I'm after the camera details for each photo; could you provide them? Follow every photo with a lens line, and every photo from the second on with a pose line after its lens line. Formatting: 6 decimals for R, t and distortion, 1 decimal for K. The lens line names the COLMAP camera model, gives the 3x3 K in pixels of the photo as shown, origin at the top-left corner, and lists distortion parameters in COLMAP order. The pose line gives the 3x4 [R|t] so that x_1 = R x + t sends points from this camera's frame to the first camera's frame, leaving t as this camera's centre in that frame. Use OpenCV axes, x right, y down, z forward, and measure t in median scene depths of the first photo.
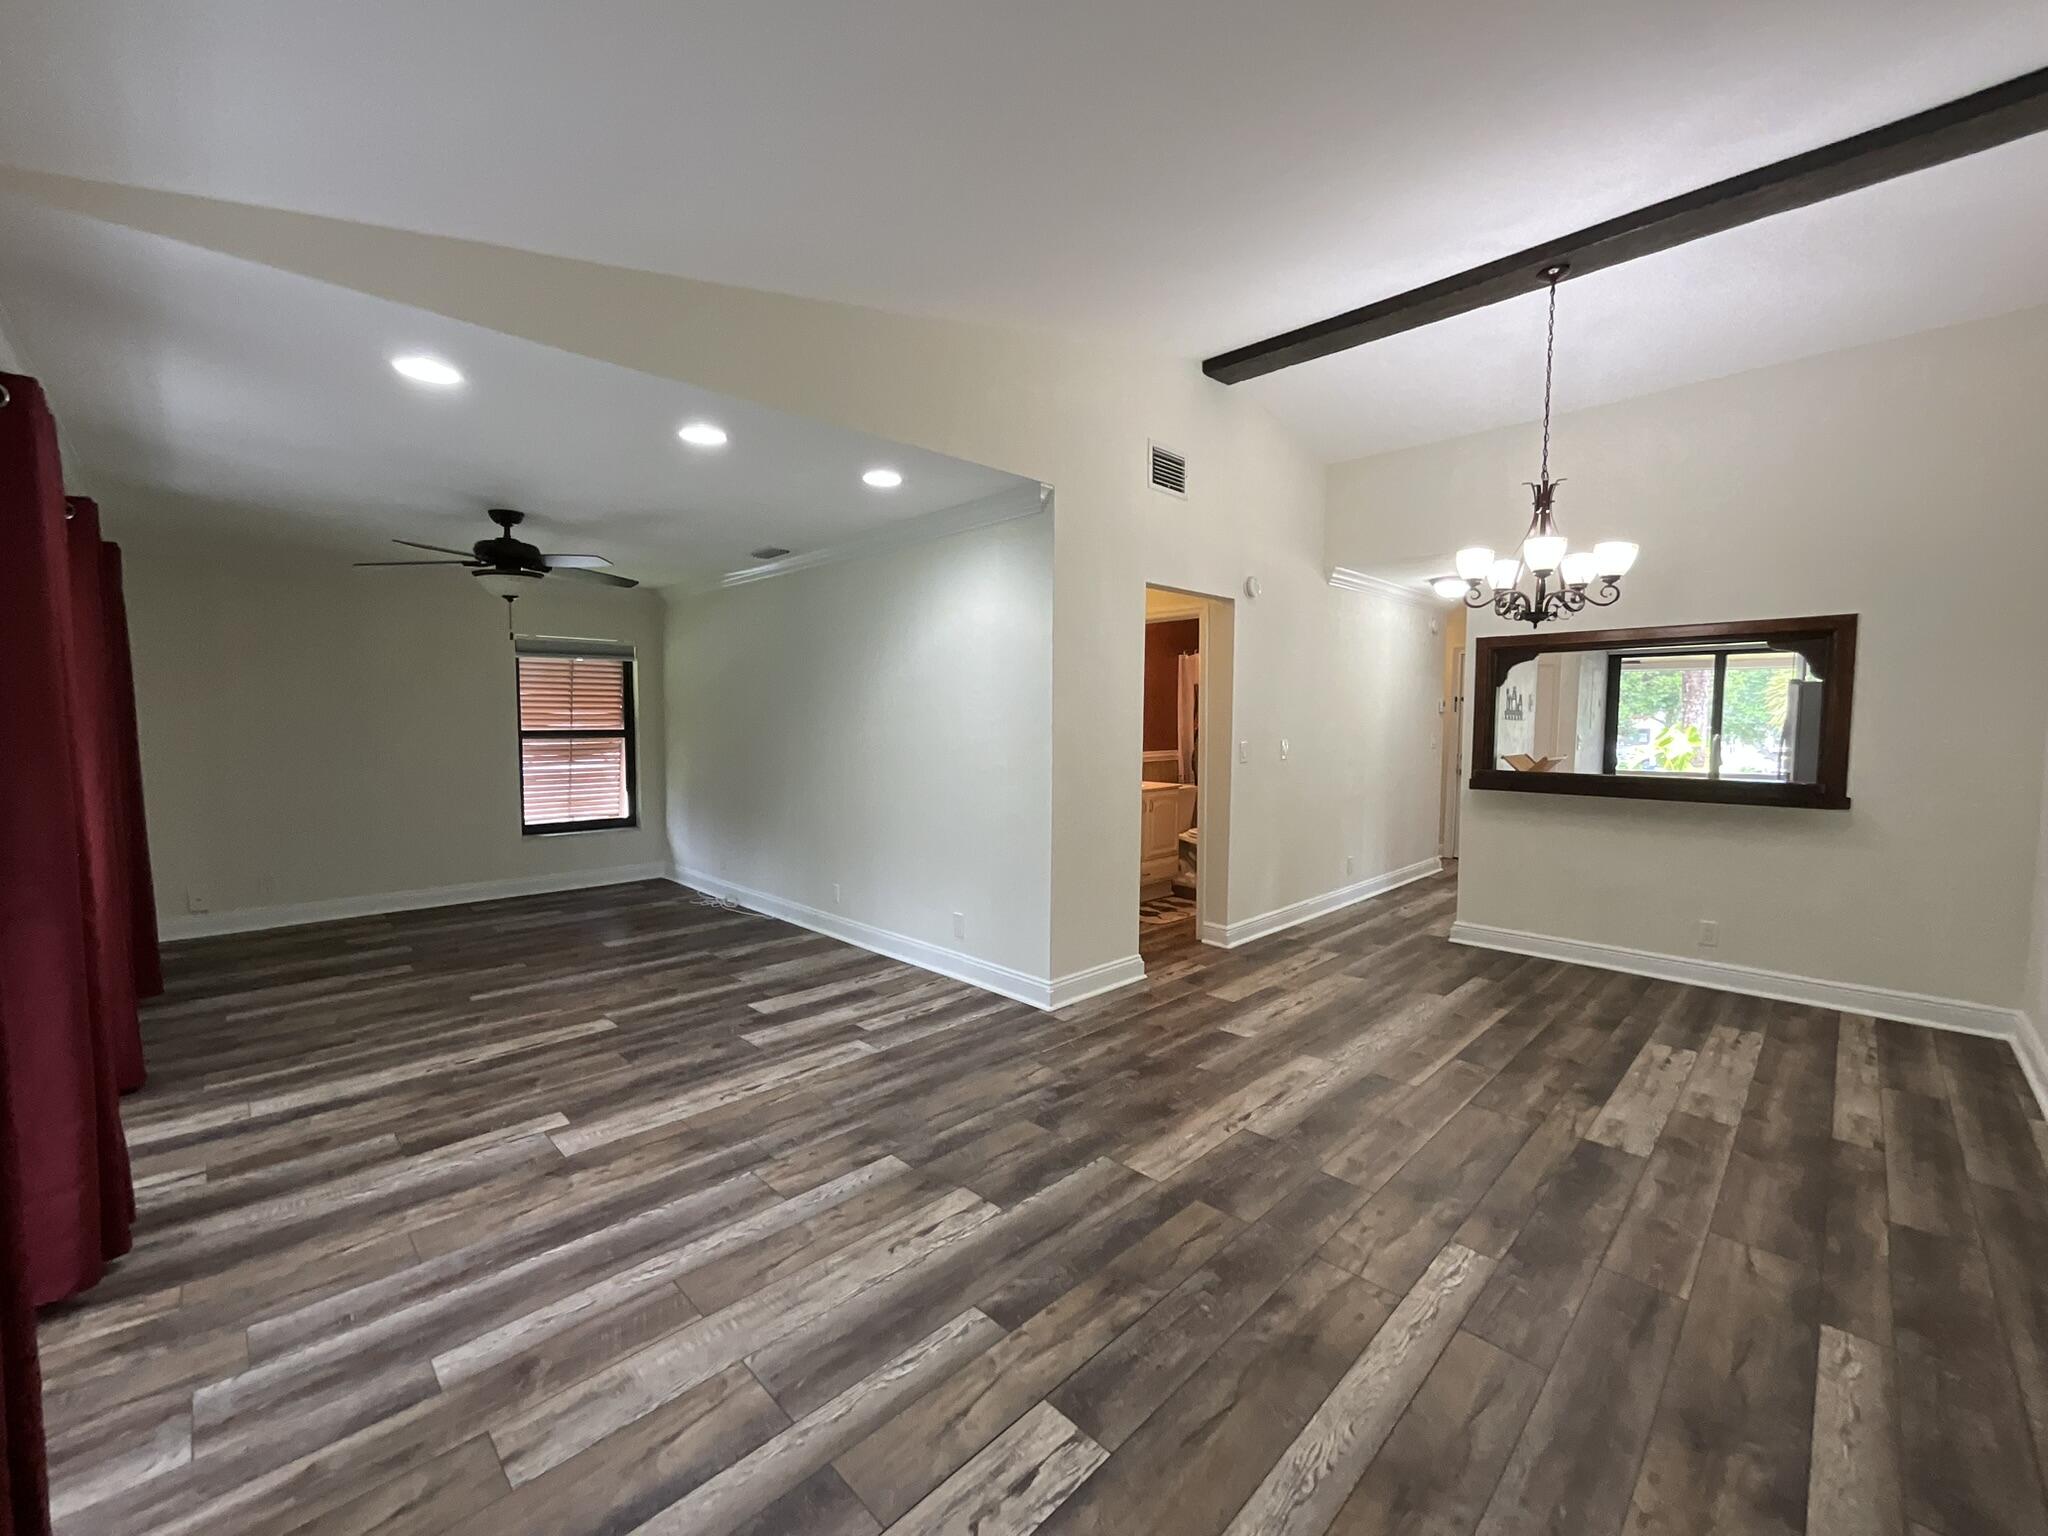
lens RADIAL K [[832.4, 0, 1025.0], [0, 832.4, 767.6], [0, 0, 1]] dist [-0.010727, 0.004841]
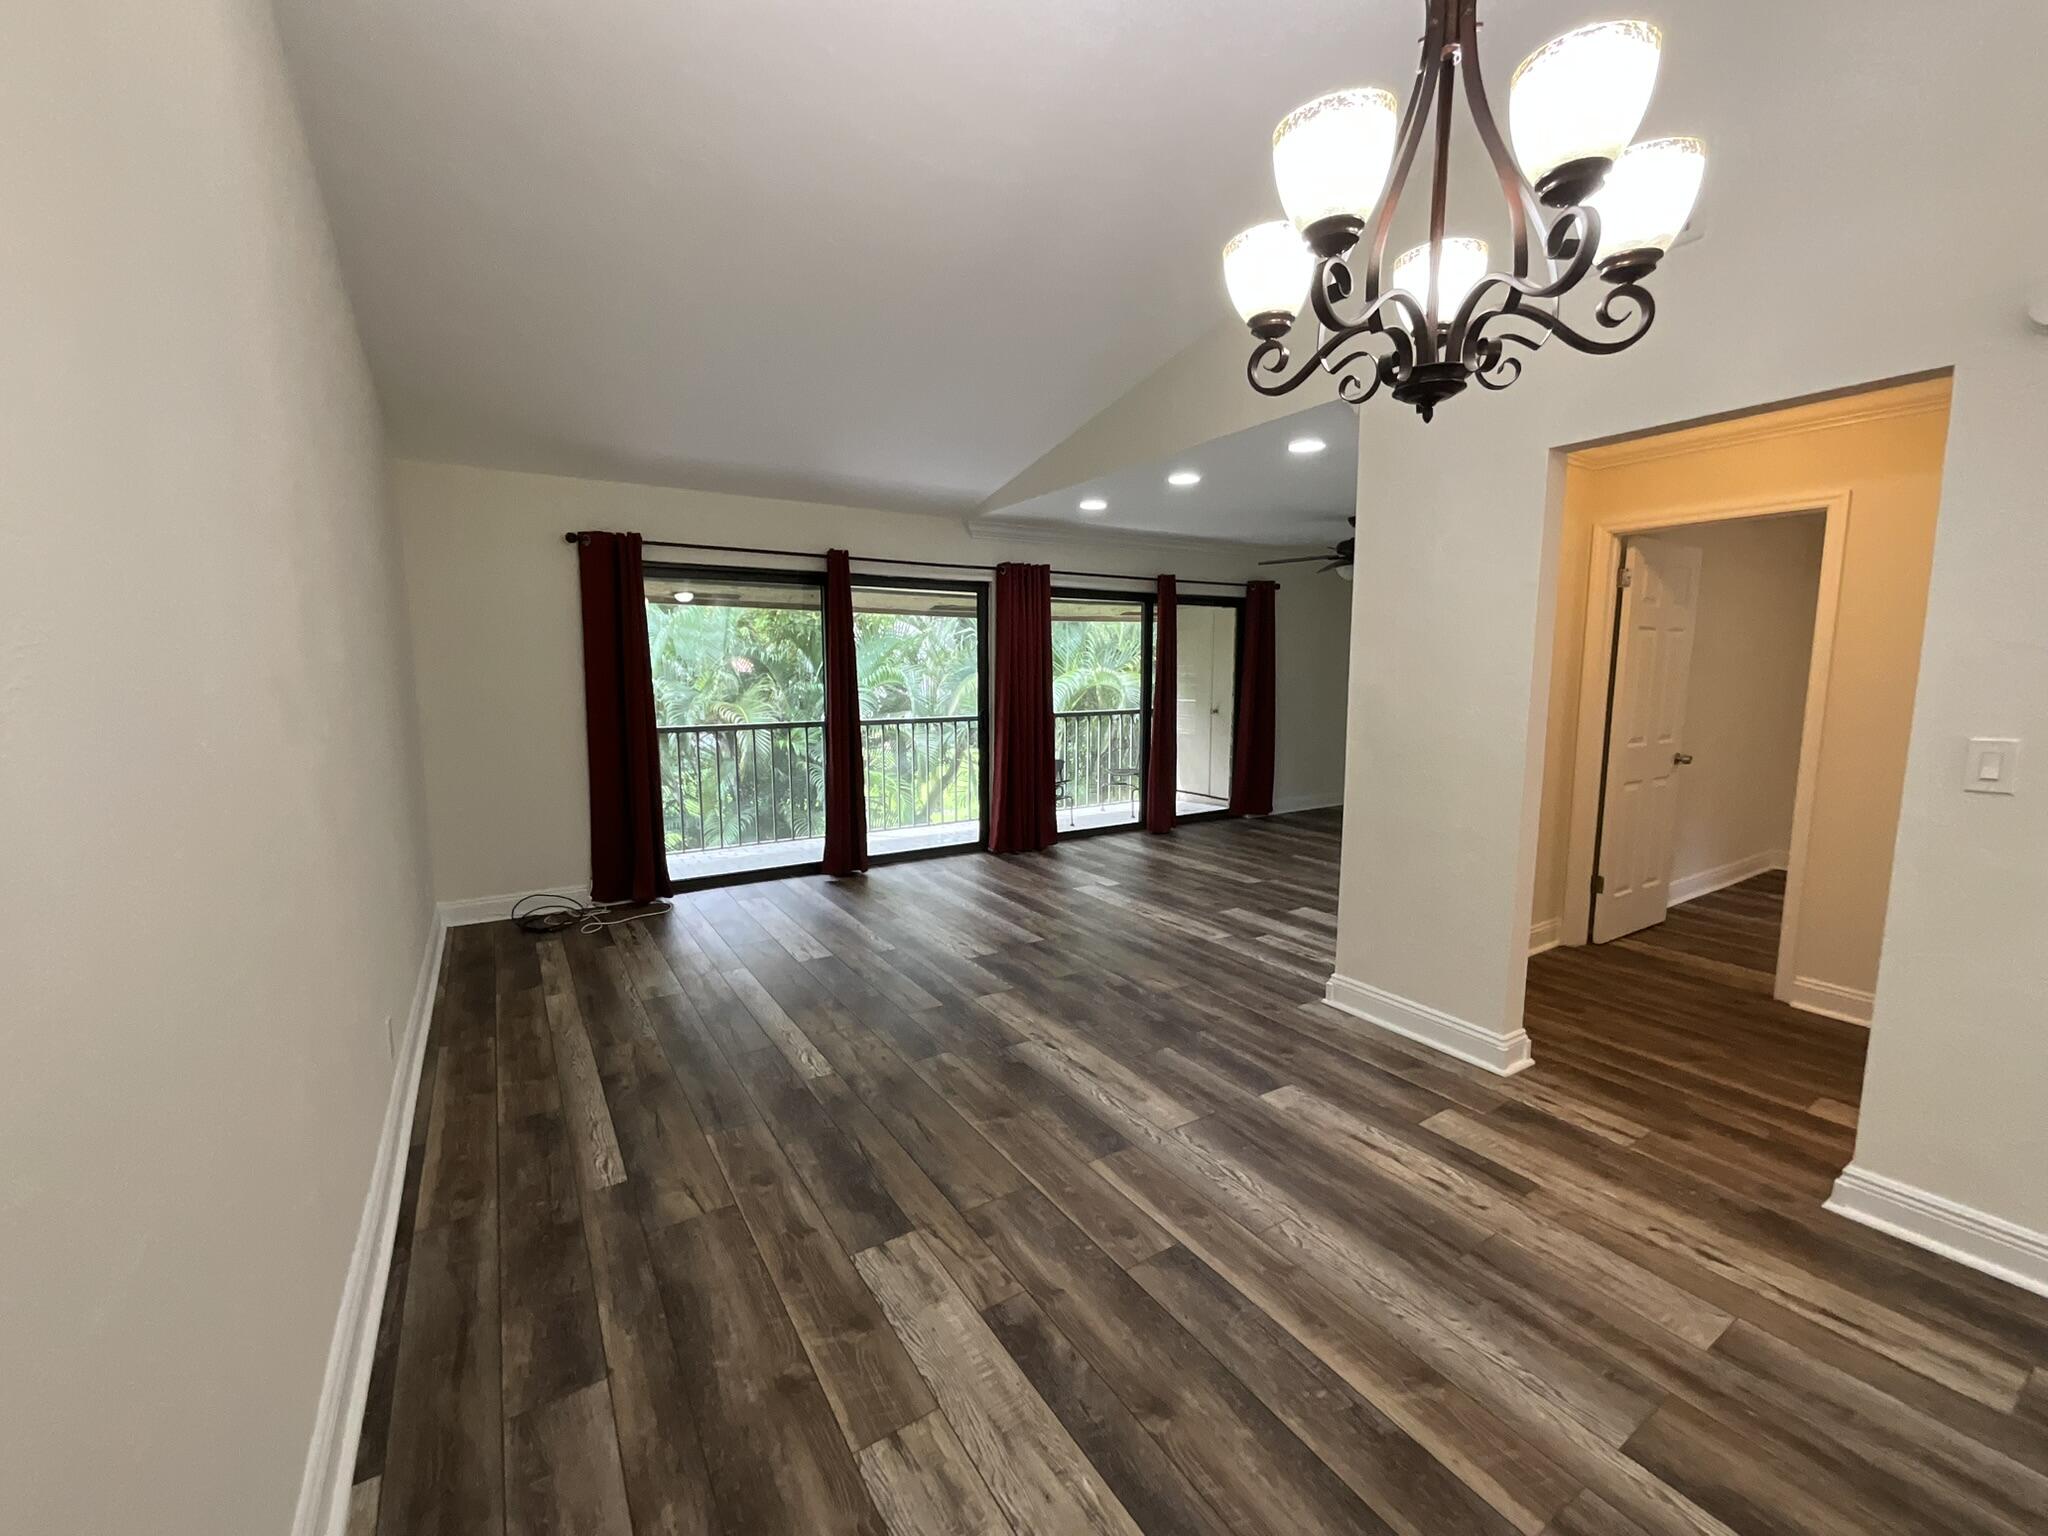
lens RADIAL K [[835.7, 0, 1020.2], [0, 835.7, 765.5], [0, 0, 1]] dist [-0.002310, 0.000026]
pose [[-0.216352, 0.113296, -0.969720, 1.082150], [-0.059350, 0.989881, 0.128893, -0.062092], [0.974510, 0.085440, -0.207438, 0.977037]]
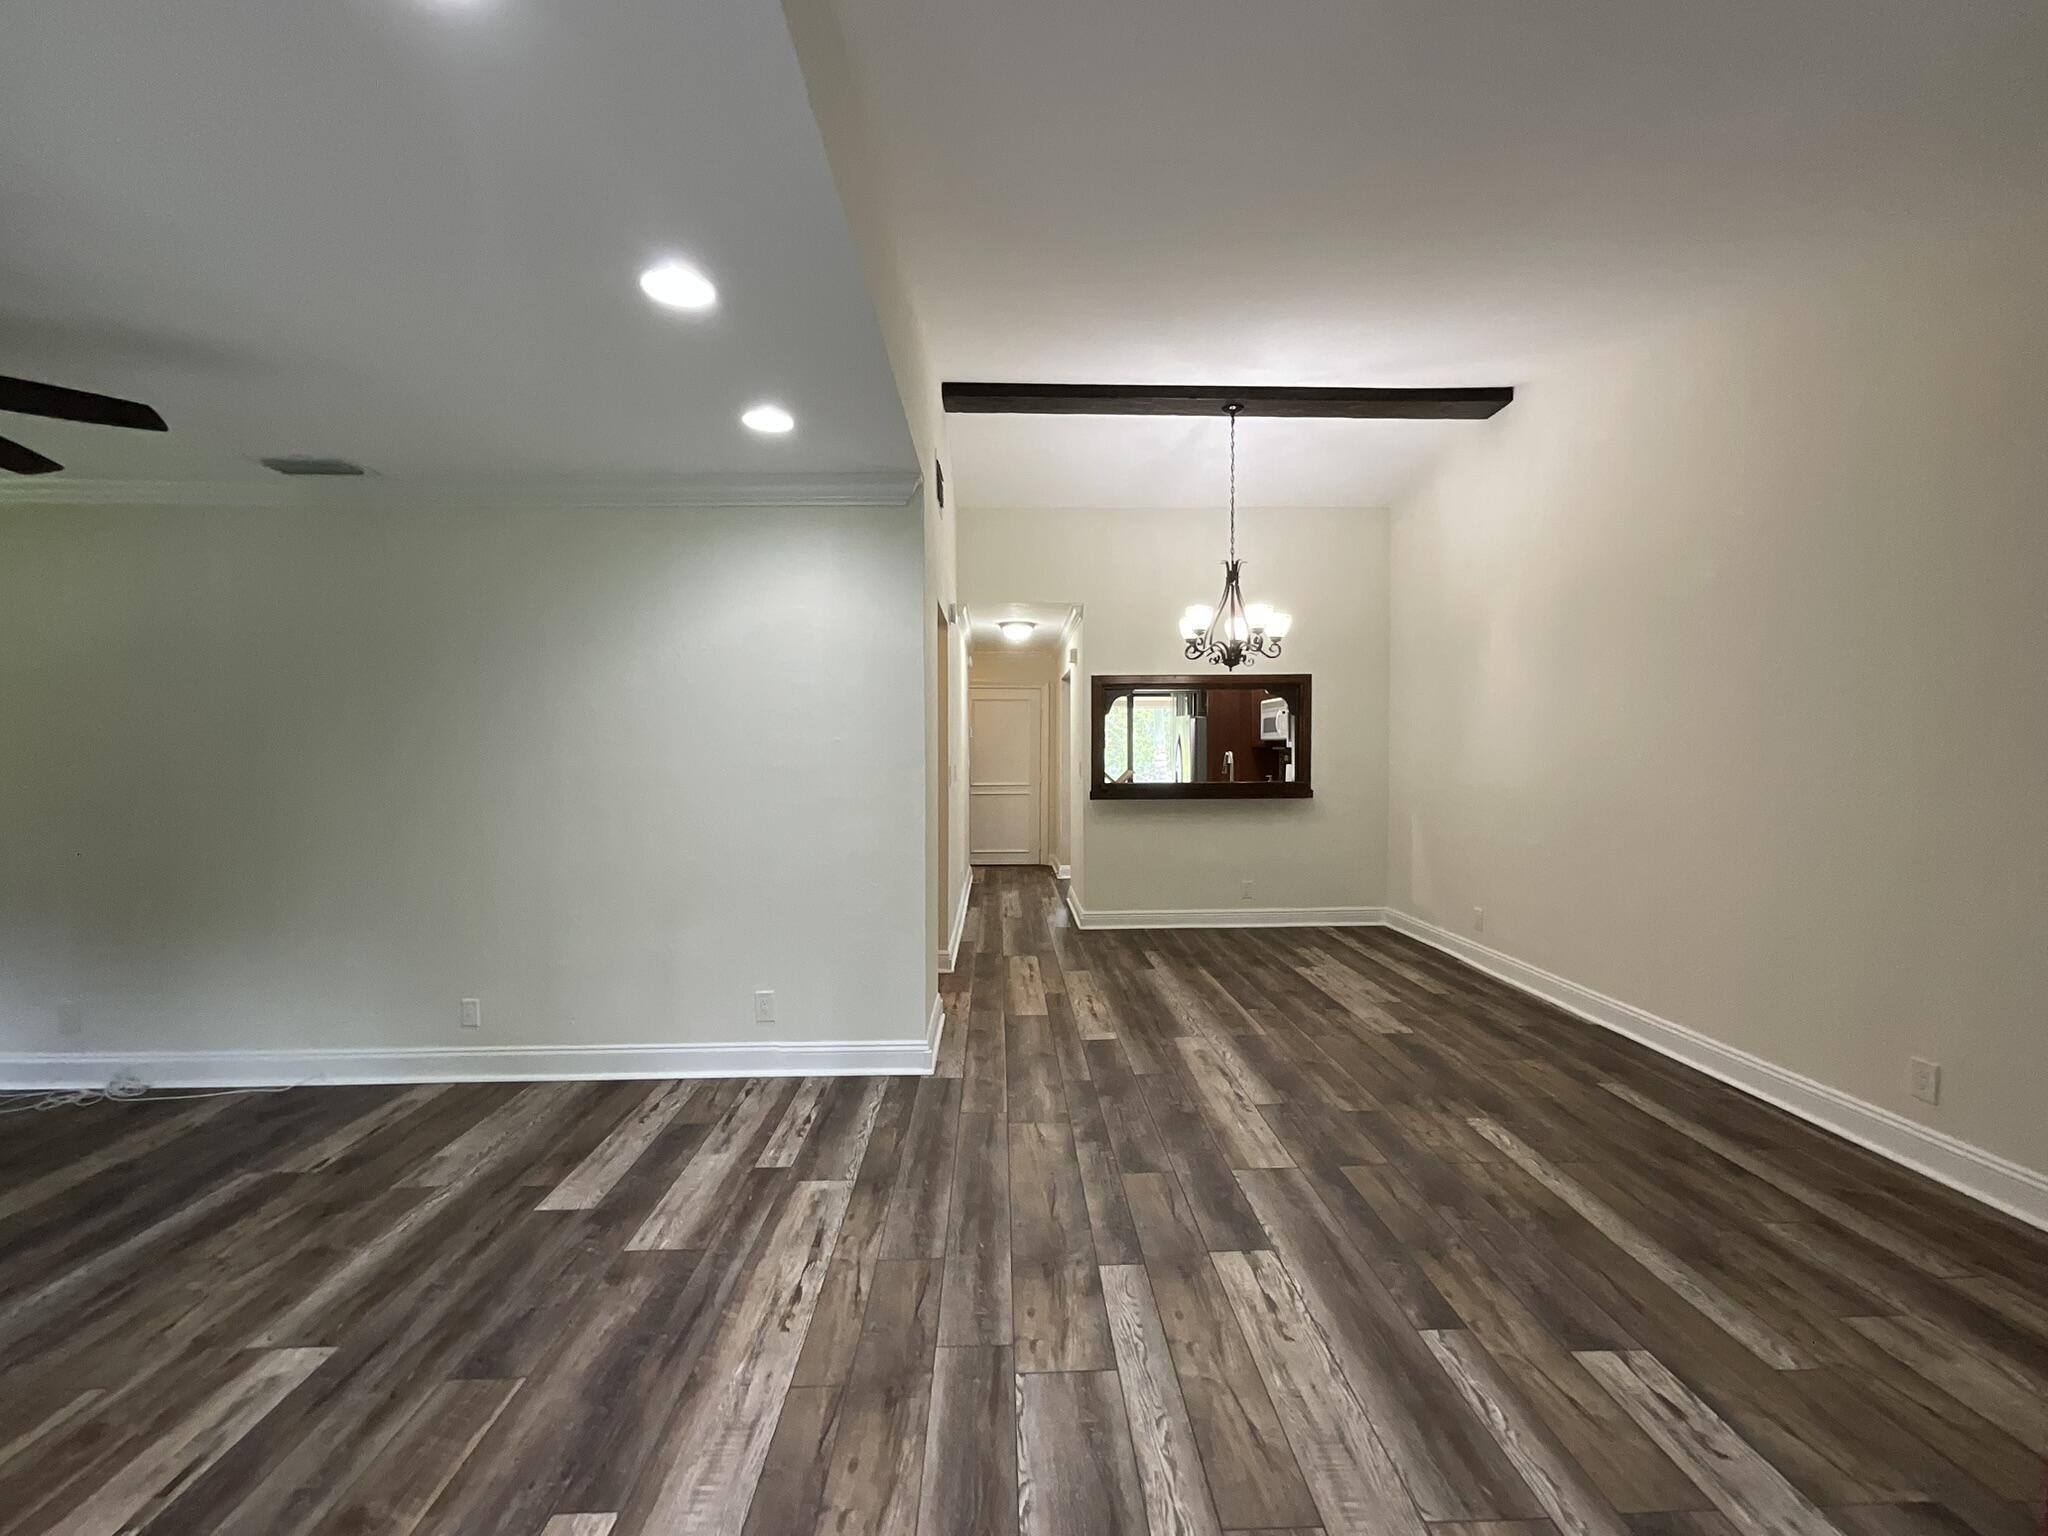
lens RADIAL K [[827.1, 0, 1020.3], [0, 827.1, 773.2], [0, 0, 1]] dist [0.000605, 0.000598]
pose [[0.687274, -0.029653, 0.725793, -0.613725], [0.052290, 0.998594, -0.008716, -0.013529], [-0.724514, 0.043942, 0.687858, 0.364944]]
